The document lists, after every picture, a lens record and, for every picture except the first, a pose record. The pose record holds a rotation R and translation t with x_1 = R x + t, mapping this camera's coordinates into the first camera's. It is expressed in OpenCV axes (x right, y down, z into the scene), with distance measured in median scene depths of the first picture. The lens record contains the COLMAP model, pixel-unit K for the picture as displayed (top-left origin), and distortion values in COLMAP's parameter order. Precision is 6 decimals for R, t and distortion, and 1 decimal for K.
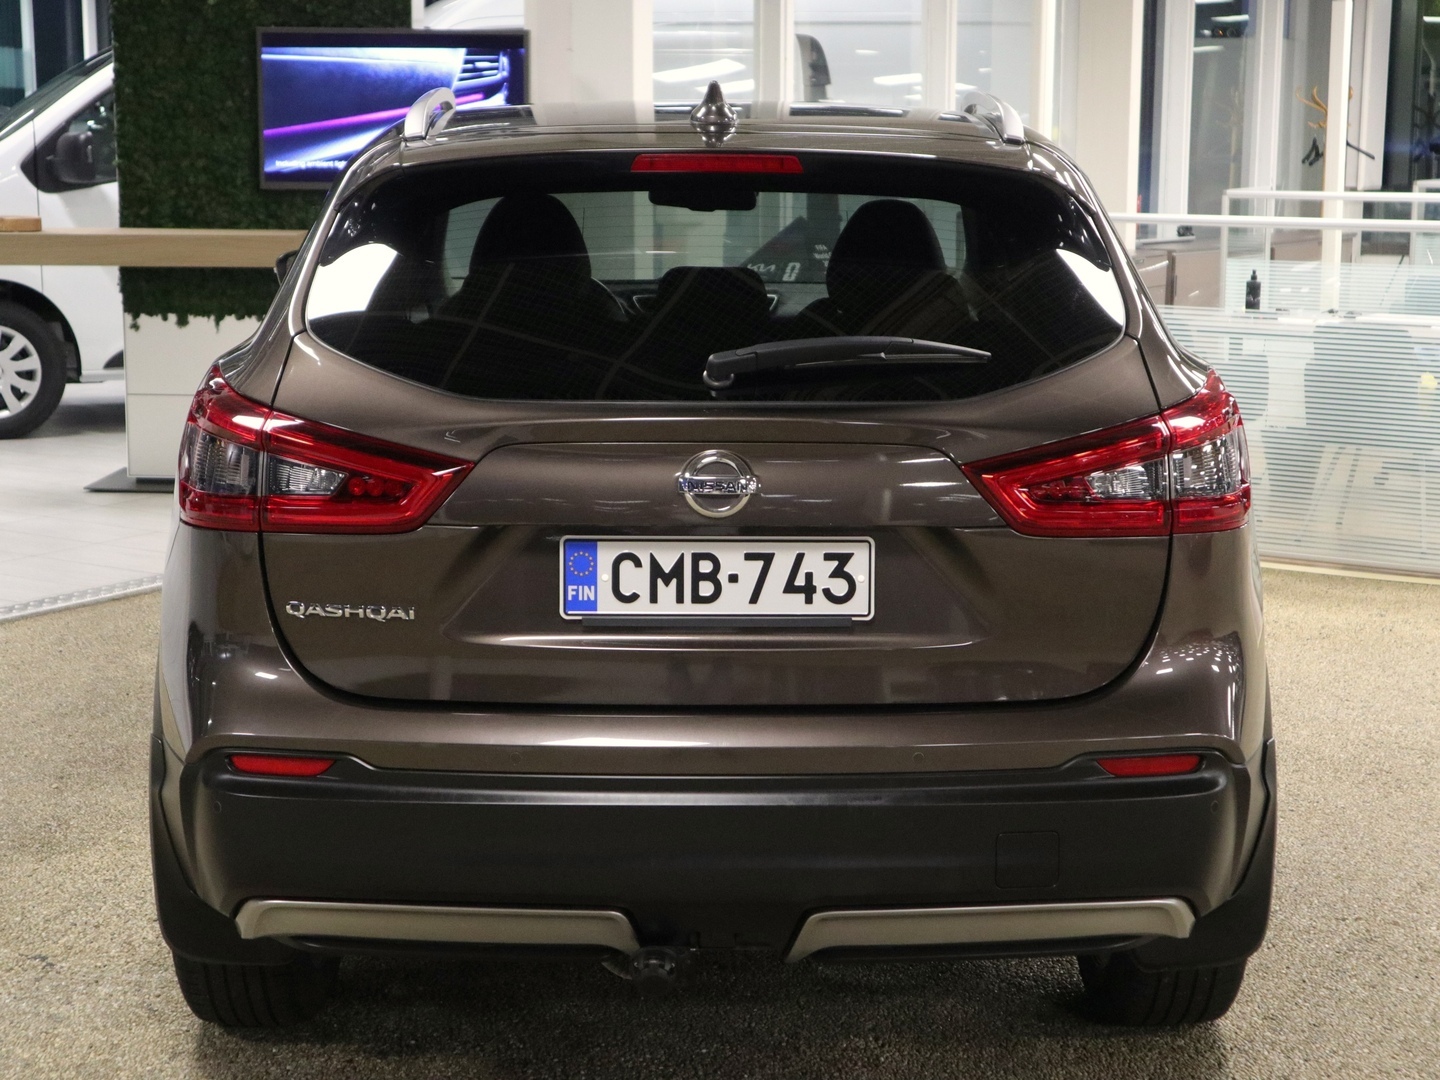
lens RADIAL K [[2241.9, 0, 720.0], [0, 2241.9, 540.0], [0, 0, 1]] dist [0.015310, 0.101336]
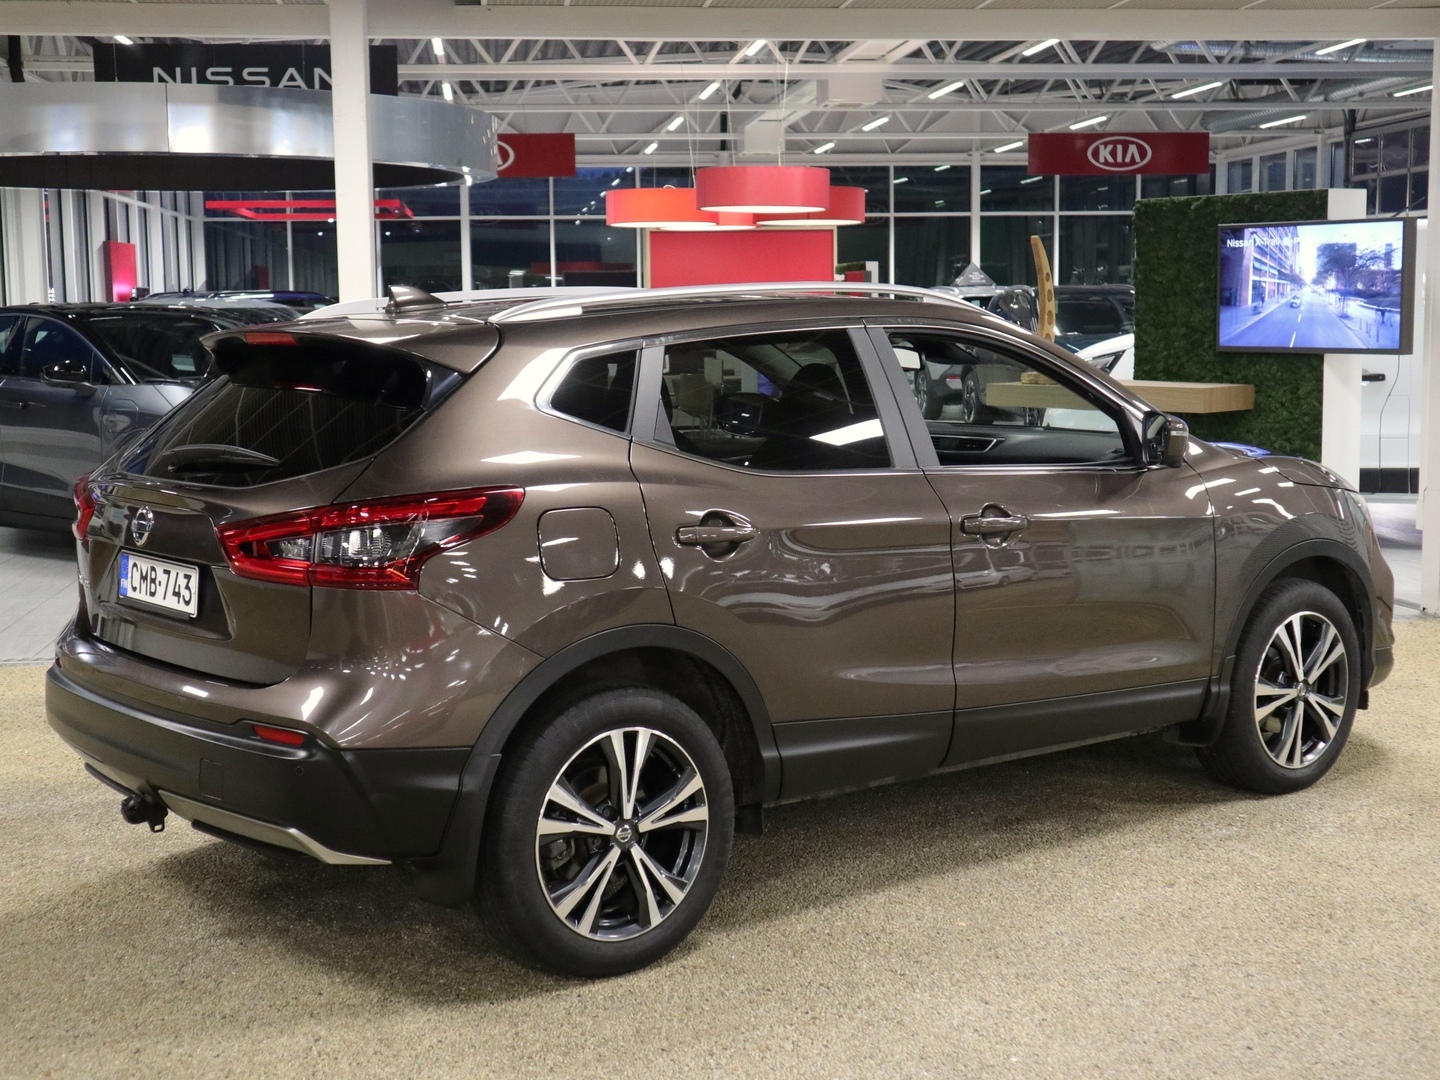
lens RADIAL K [[1847.1, 0, 720.0], [0, 1847.1, 540.0], [0, 0, 1]] dist [0.003613, -0.019739]
pose [[0.658230, 0.084705, -0.748036, 0.397334], [-0.122136, 0.992501, 0.004915, -0.022215], [0.742843, 0.088127, 0.663640, 0.113561]]
